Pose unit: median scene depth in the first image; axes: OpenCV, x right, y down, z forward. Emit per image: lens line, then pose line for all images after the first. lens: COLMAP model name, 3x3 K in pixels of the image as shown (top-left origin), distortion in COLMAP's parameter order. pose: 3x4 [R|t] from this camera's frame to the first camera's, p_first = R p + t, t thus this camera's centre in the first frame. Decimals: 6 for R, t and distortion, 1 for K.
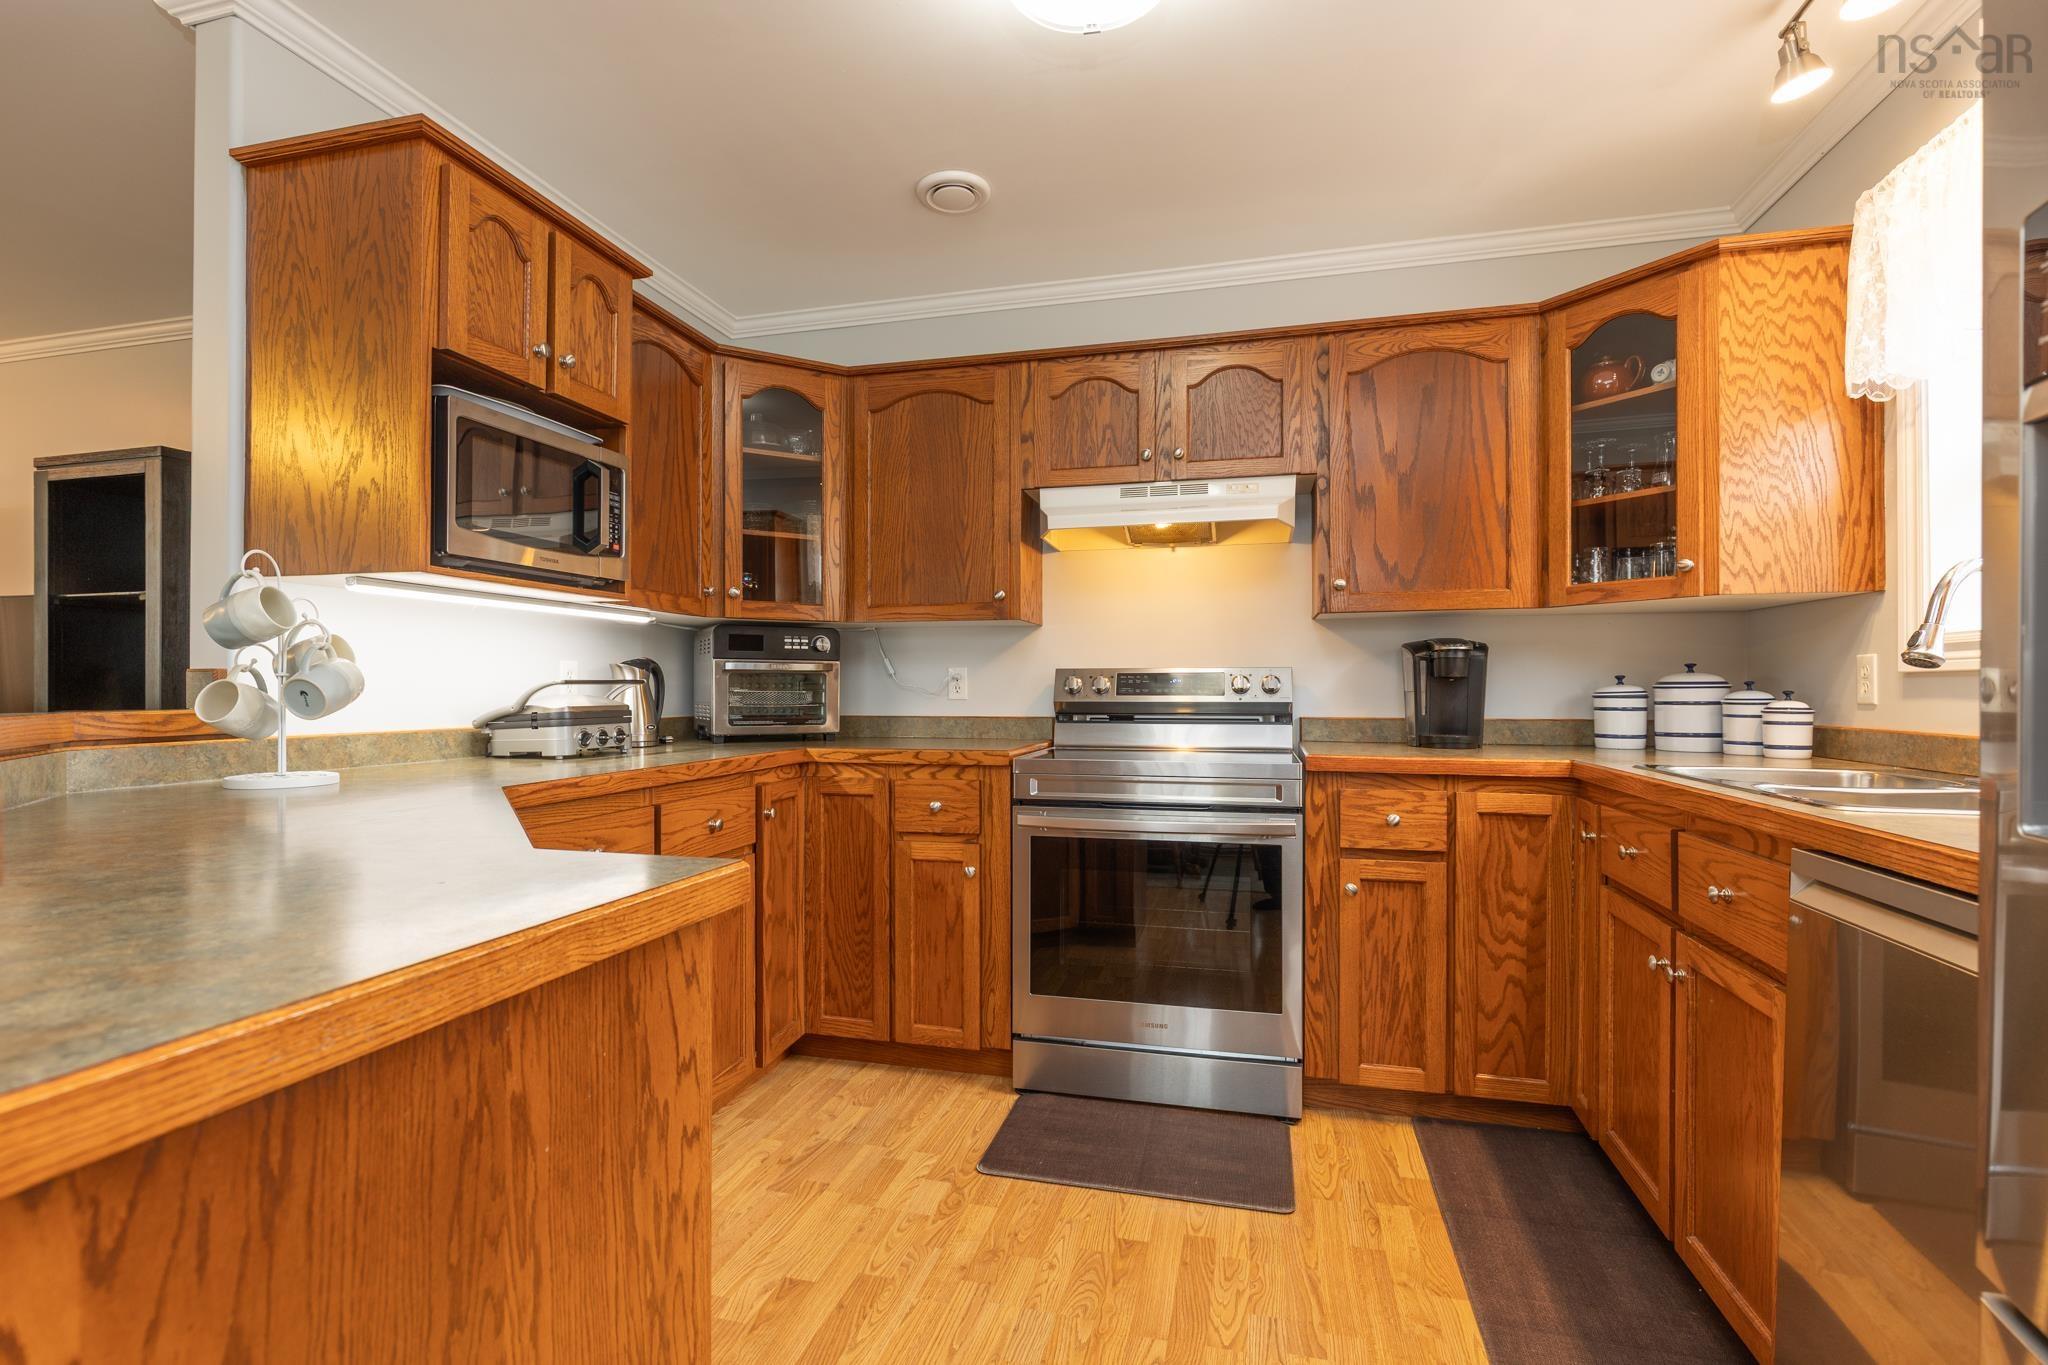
lens RADIAL K [[960.1, 0, 1021.0], [0, 960.1, 681.1], [0, 0, 1]] dist [-0.004945, -0.000563]
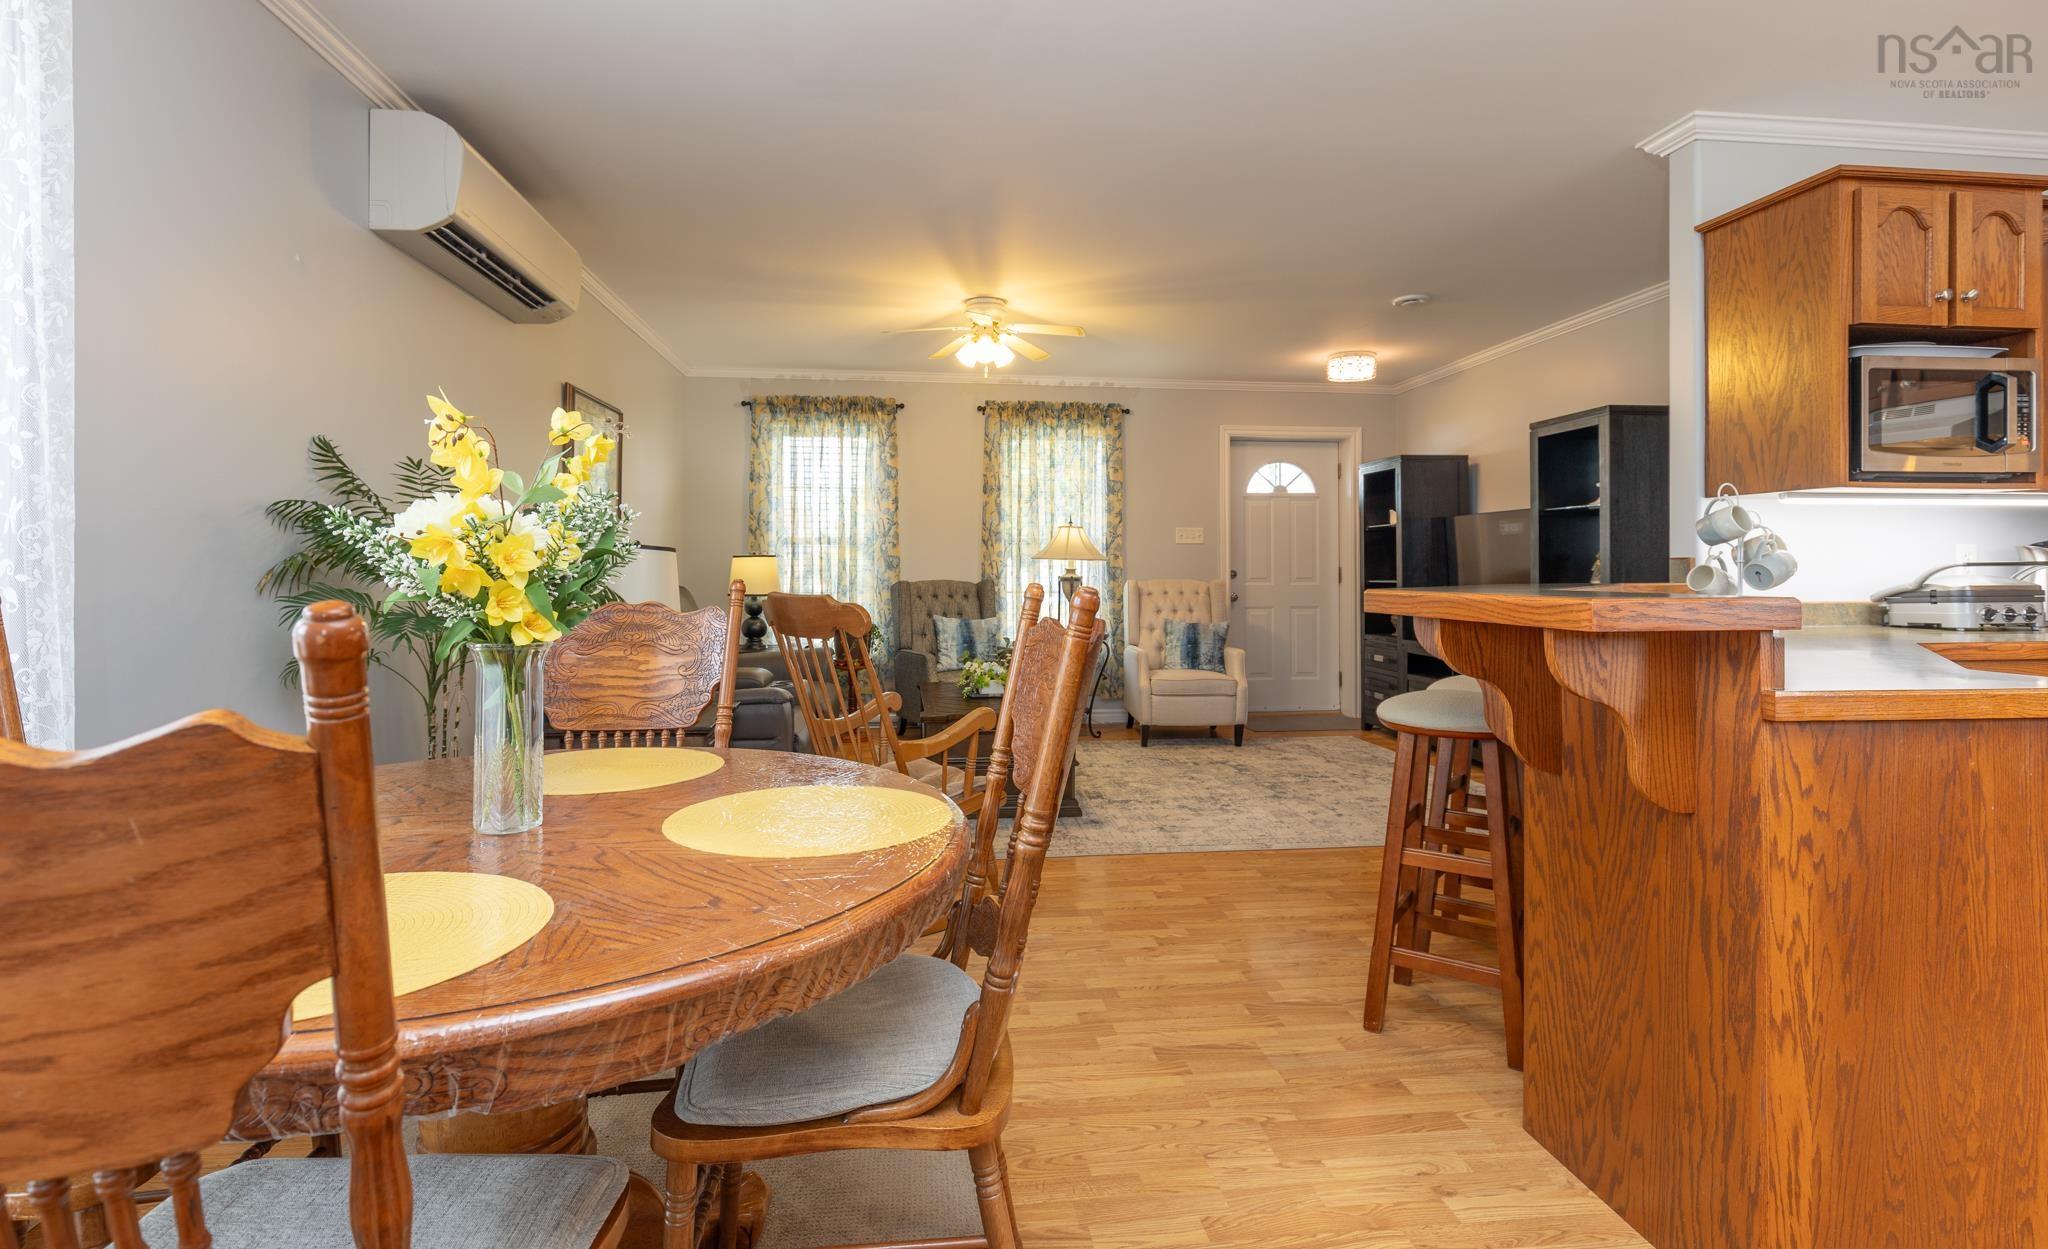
lens RADIAL K [[970.3, 0, 1011.0], [0, 970.3, 564.4], [0, 0, 1]] dist [0.000112, 0.000761]
pose [[0.363221, -0.003241, -0.931697, 0.266478], [0.007325, 0.999973, -0.000623, -0.008955], [0.931674, -0.006598, 0.363235, -0.674506]]
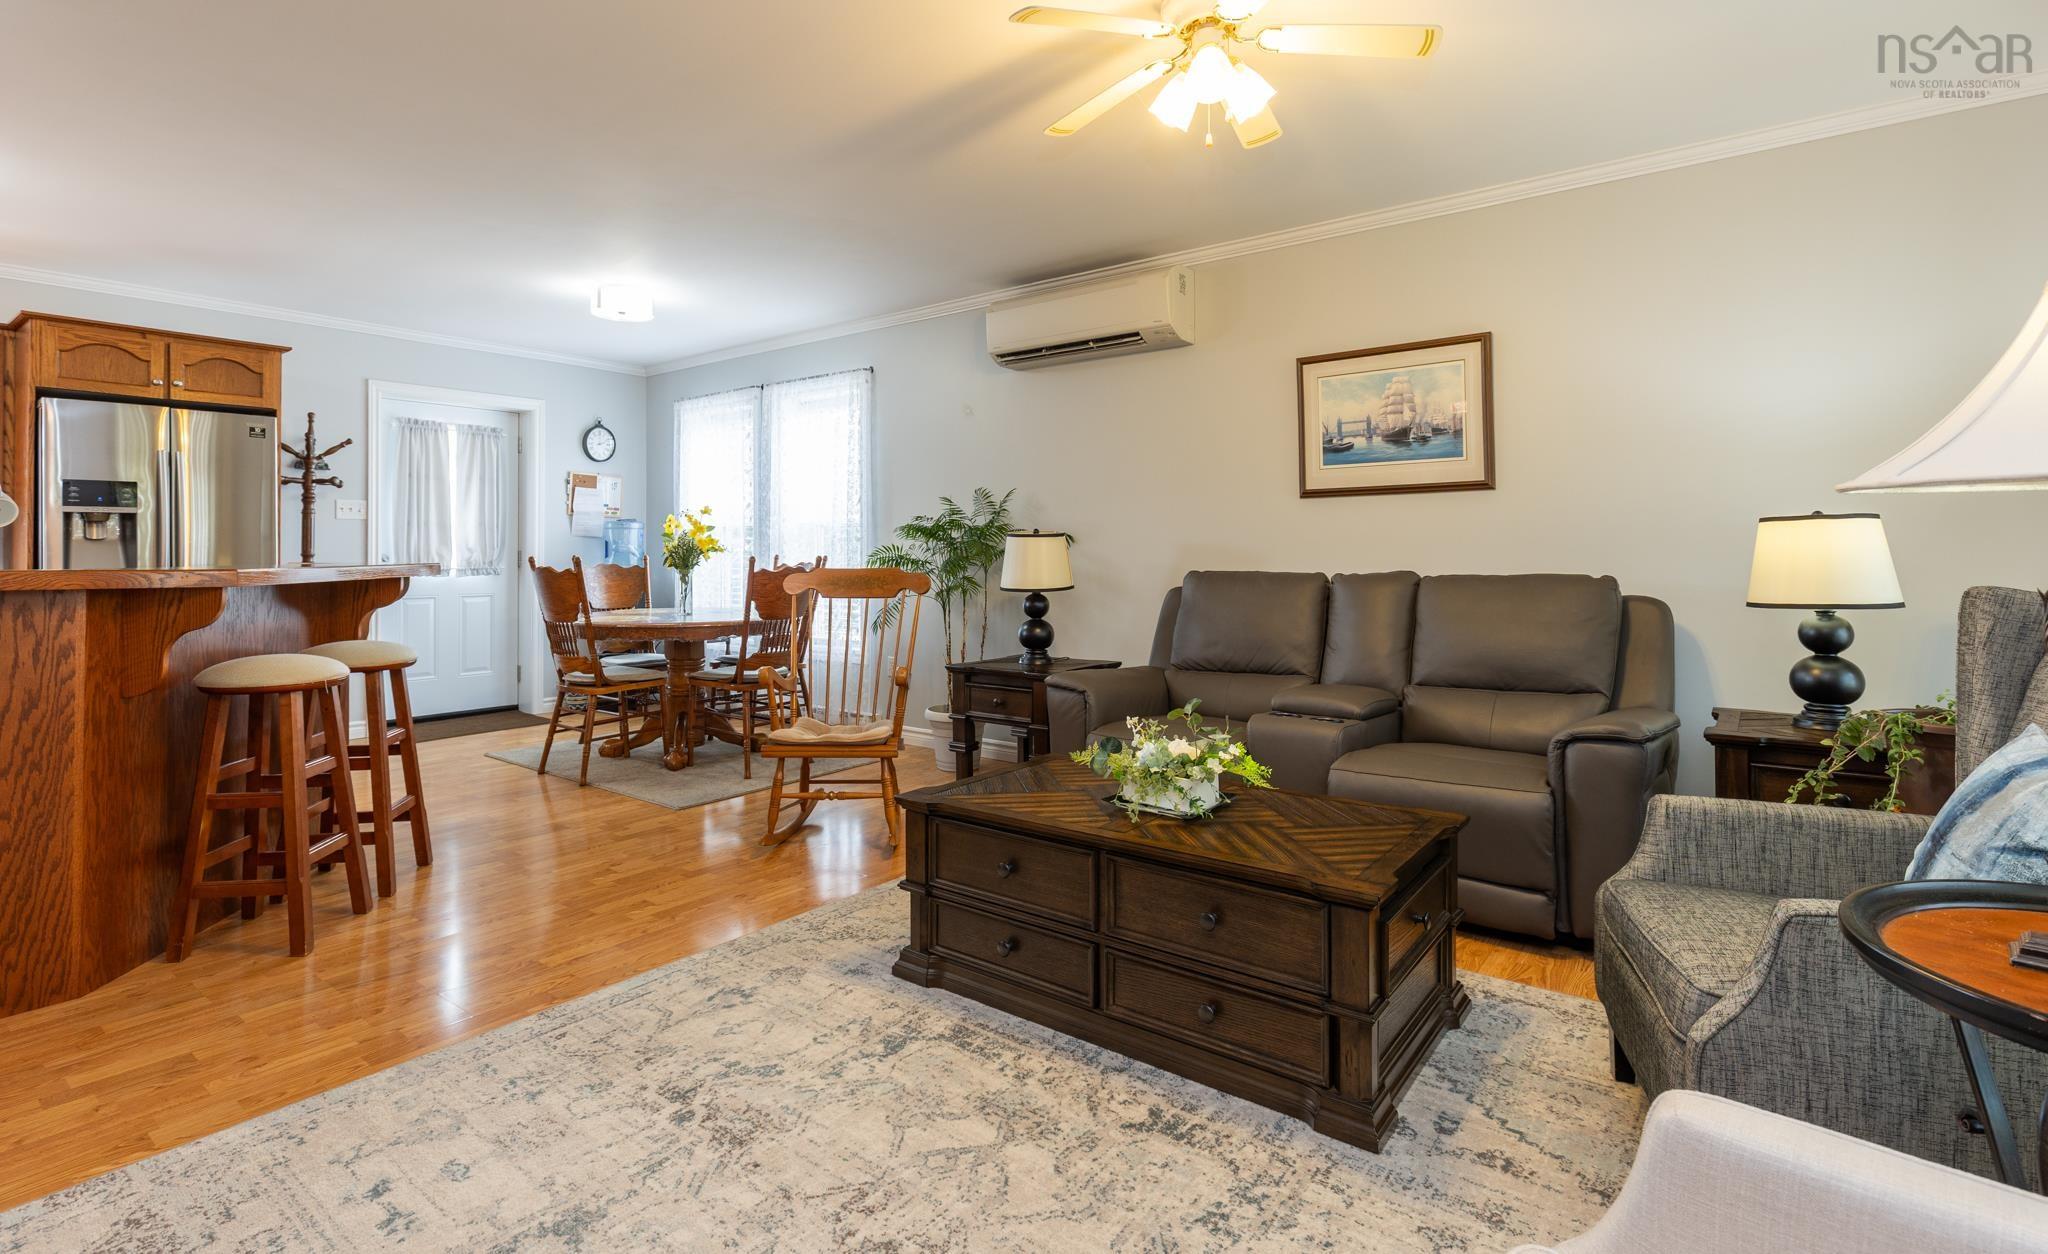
lens RADIAL K [[970.3, 0, 995.6], [0, 970.3, 552.5], [0, 0, 1]] dist [0.000112, 0.000761]
pose [[-0.913434, 0.004556, 0.406961, -2.618139], [0.001613, 0.999970, -0.007573, 0.015030], [-0.406983, -0.006260, -0.913414, 1.594378]]
